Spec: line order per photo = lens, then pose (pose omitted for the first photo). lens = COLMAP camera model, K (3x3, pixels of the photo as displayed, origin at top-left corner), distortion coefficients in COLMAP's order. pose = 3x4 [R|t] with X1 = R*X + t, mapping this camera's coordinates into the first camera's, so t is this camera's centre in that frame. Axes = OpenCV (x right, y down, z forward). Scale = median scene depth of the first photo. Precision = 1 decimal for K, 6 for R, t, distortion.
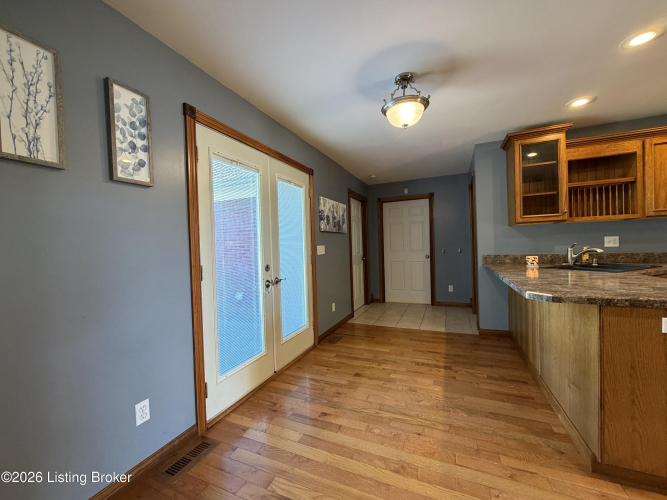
lens RADIAL K [[268.3, 0, 334.3], [0, 268.3, 249.9], [0, 0, 1]] dist [0.000532, -0.000179]
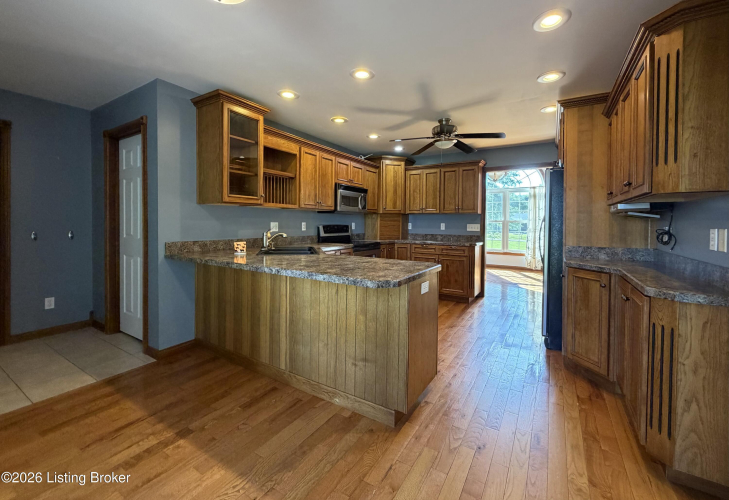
lens RADIAL K [[305.6, 0, 365.4], [0, 305.6, 226.7], [0, 0, 1]] dist [0.000447, -0.000369]
pose [[0.140965, 0.018915, 0.989834, -0.193645], [-0.001884, 0.999821, -0.018838, -0.008559], [-0.990013, 0.000791, 0.140975, 0.473287]]
